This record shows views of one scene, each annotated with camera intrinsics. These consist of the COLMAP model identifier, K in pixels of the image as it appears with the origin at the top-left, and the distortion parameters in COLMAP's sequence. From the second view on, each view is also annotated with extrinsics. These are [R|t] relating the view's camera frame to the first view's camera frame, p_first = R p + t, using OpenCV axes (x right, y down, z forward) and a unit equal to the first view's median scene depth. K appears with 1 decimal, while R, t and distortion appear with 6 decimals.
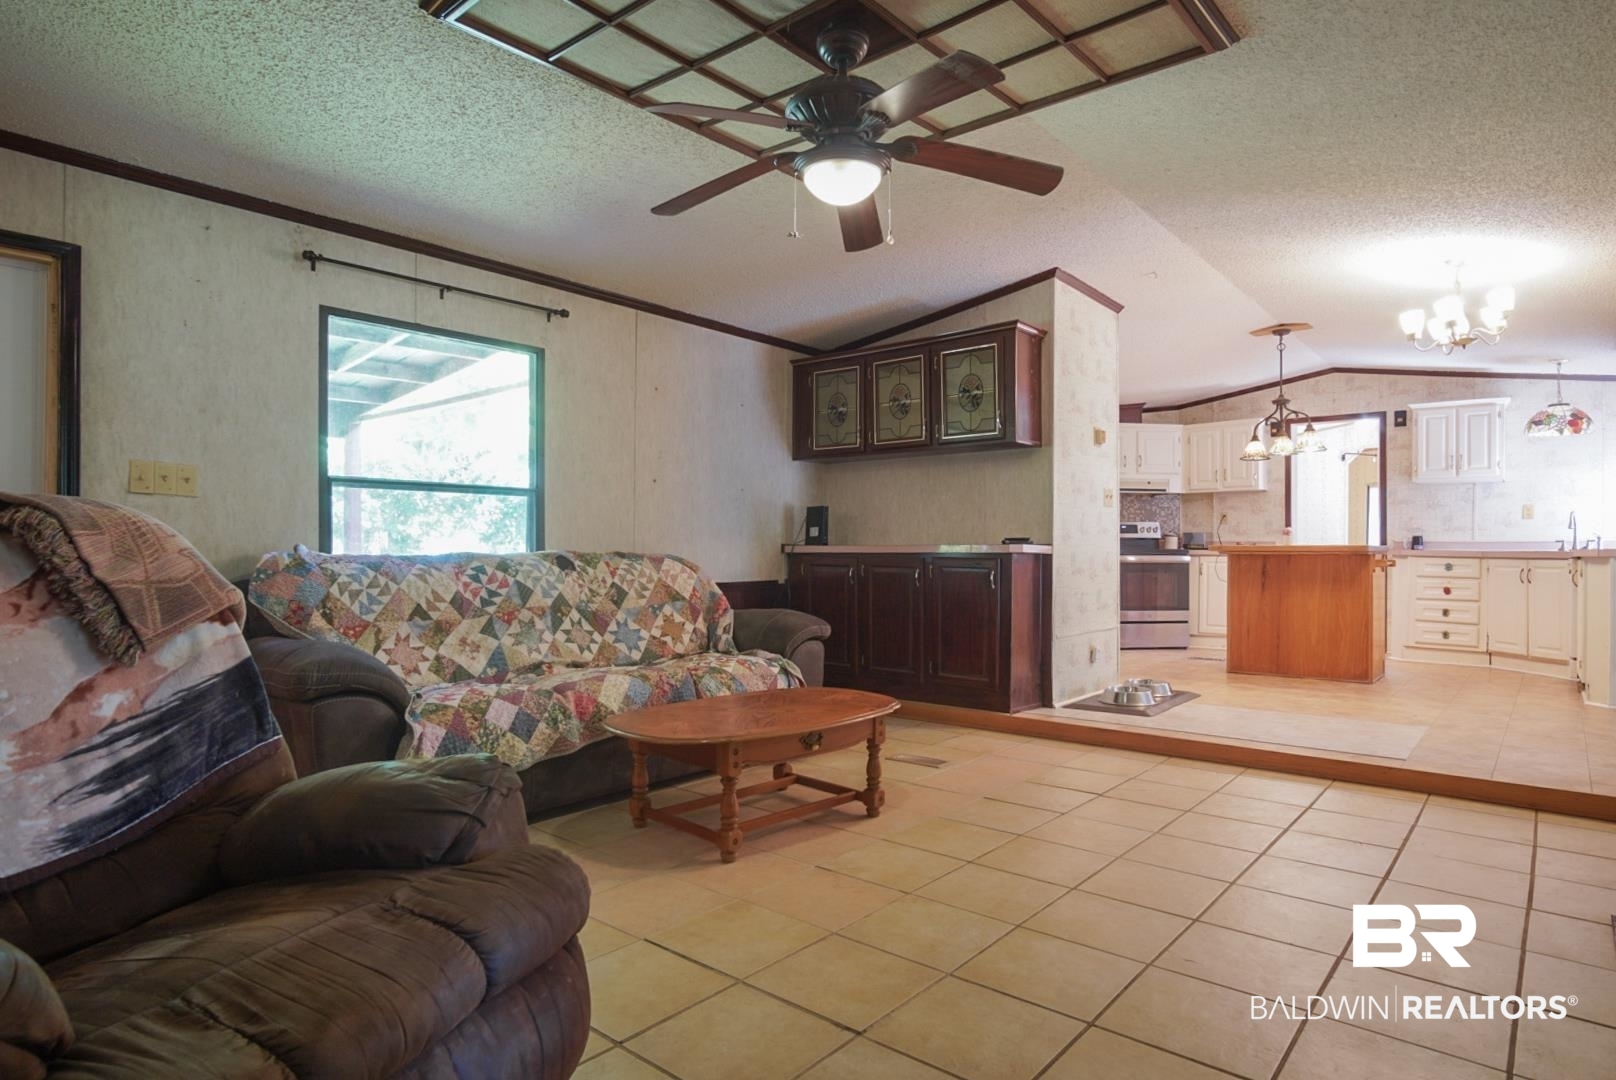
lens RADIAL K [[903.6, 0, 808.8], [0, 903.6, 550.9], [0, 0, 1]] dist [-0.024984, 0.001981]
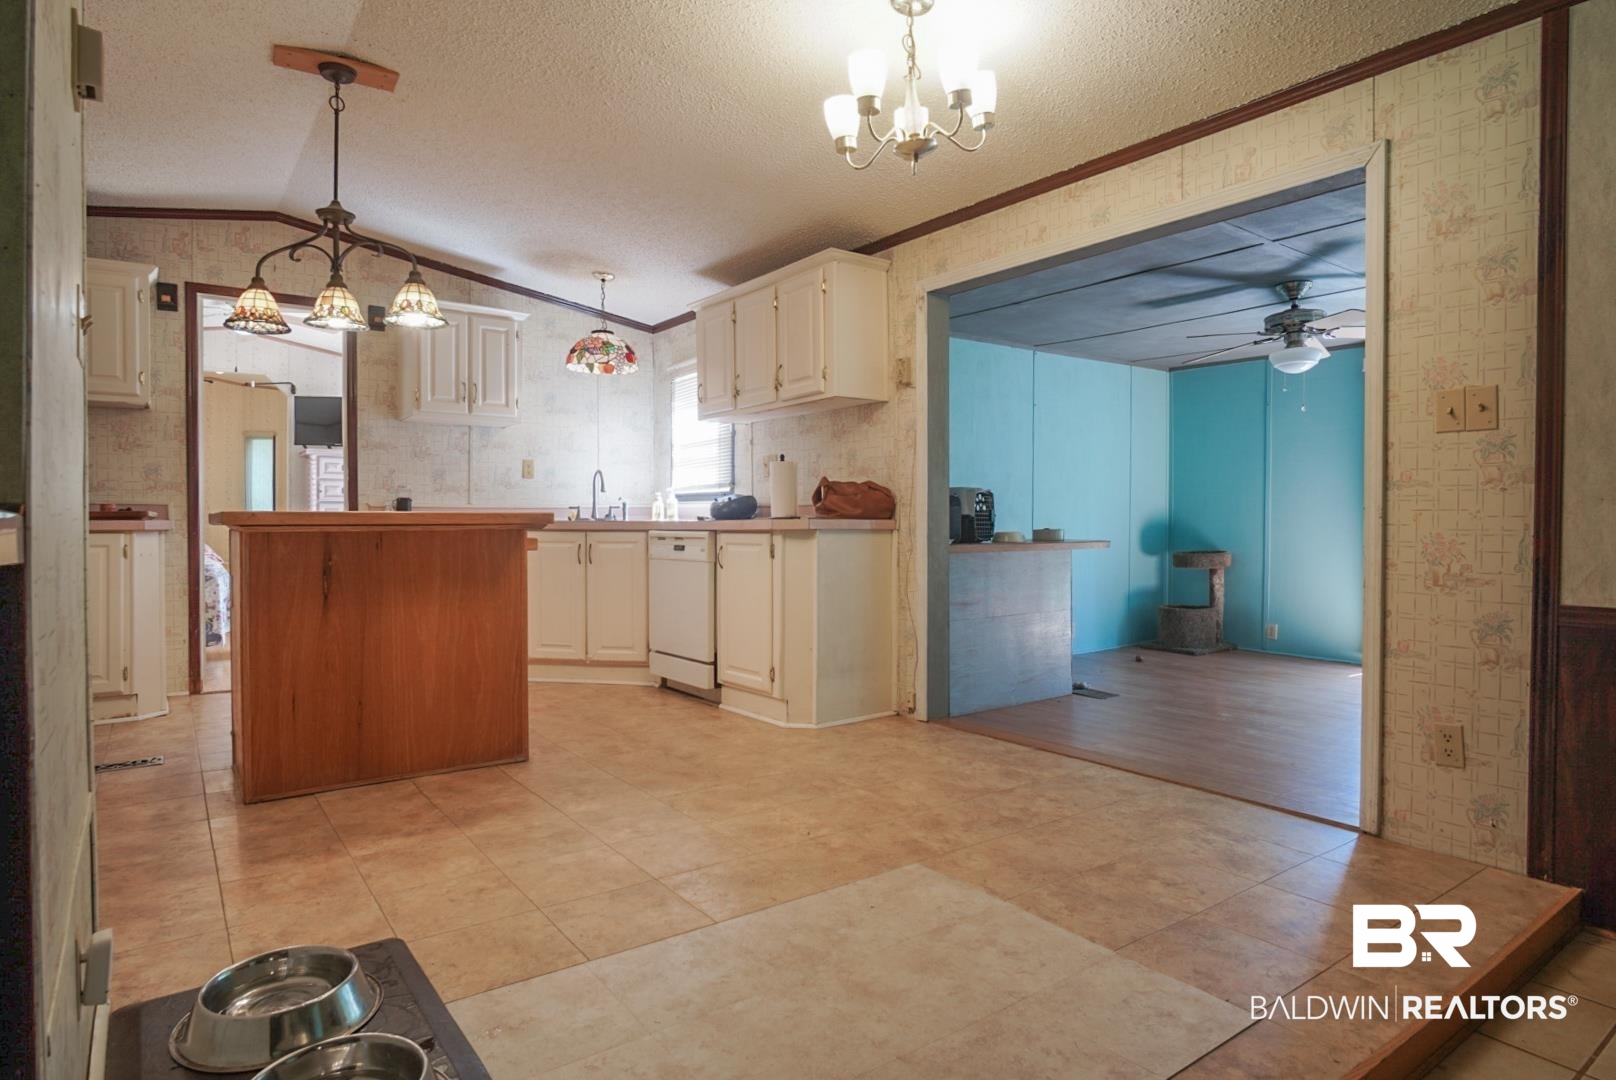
lens RADIAL K [[899.6, 0, 794.0], [0, 899.6, 533.4], [0, 0, 1]] dist [-0.024999, 0.000198]
pose [[0.246993, -0.020503, 0.968800, 0.112508], [-0.000178, 0.999775, 0.021204, -0.004928], [-0.969017, -0.005410, 0.246933, 0.611208]]
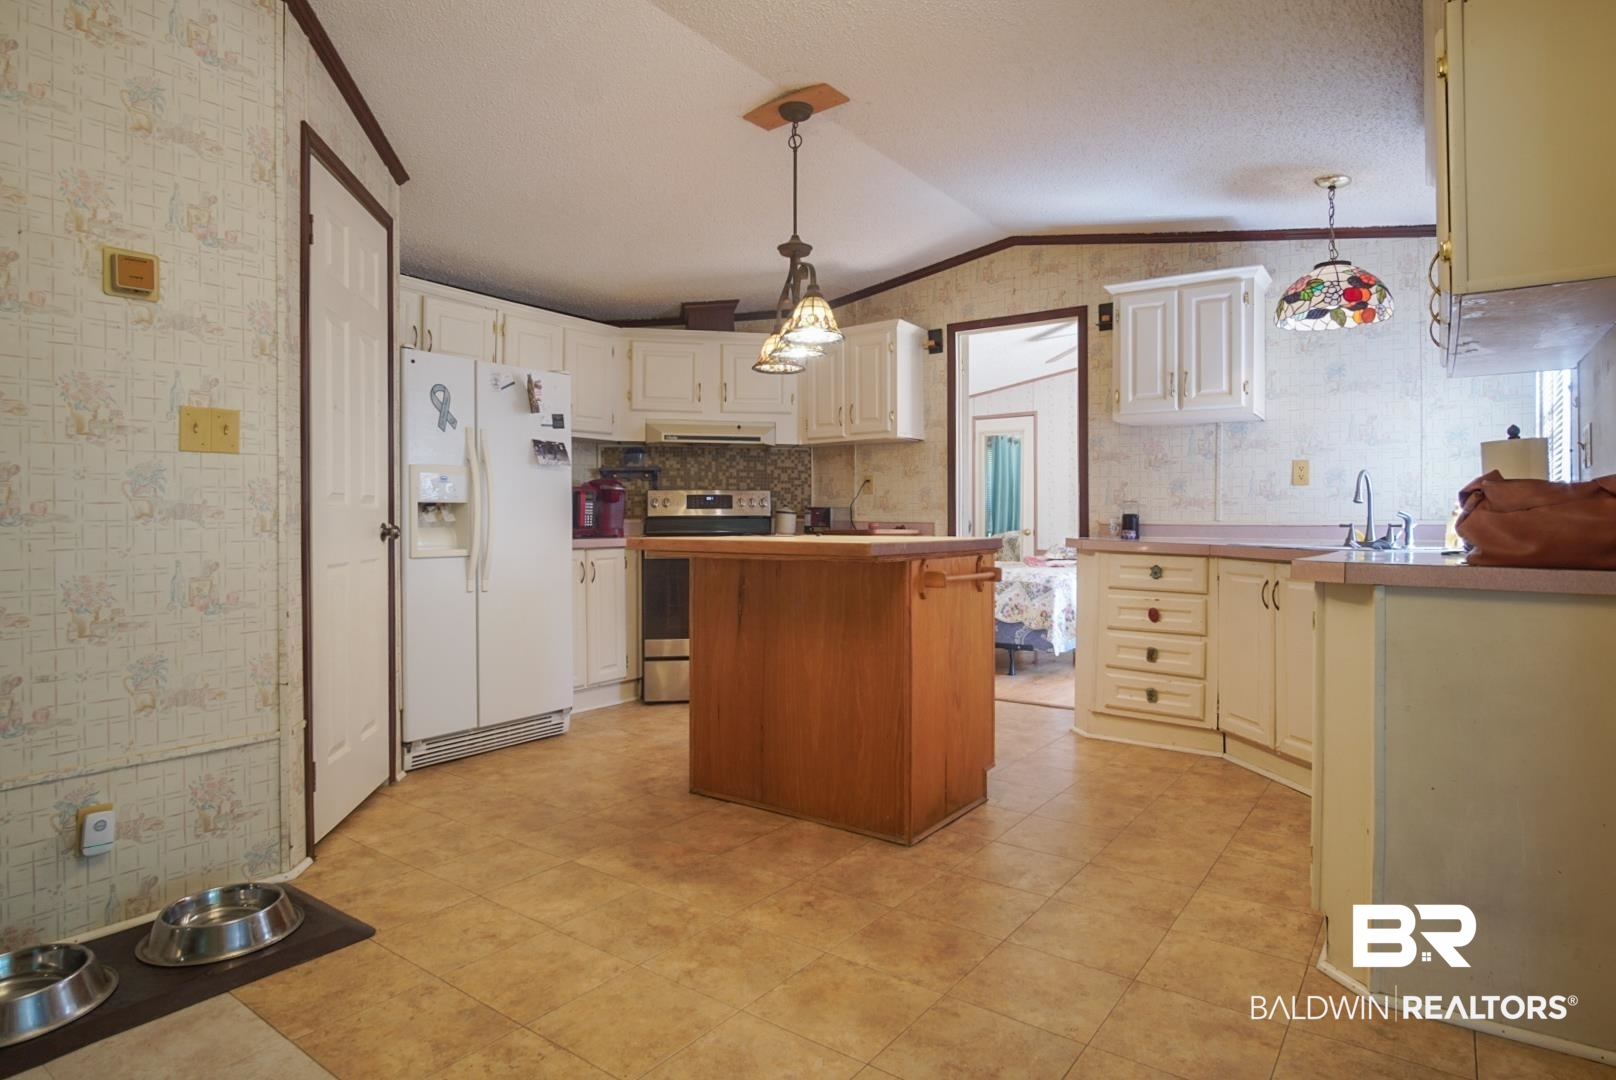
lens RADIAL K [[883.7, 0, 807.3], [0, 883.7, 514.4], [0, 0, 1]] dist [-0.031814, 0.007989]
pose [[0.997607, -0.001136, 0.069134, 0.477264], [0.001453, 0.999989, -0.004530, -0.015943], [-0.069128, 0.004620, 0.997597, 0.486269]]
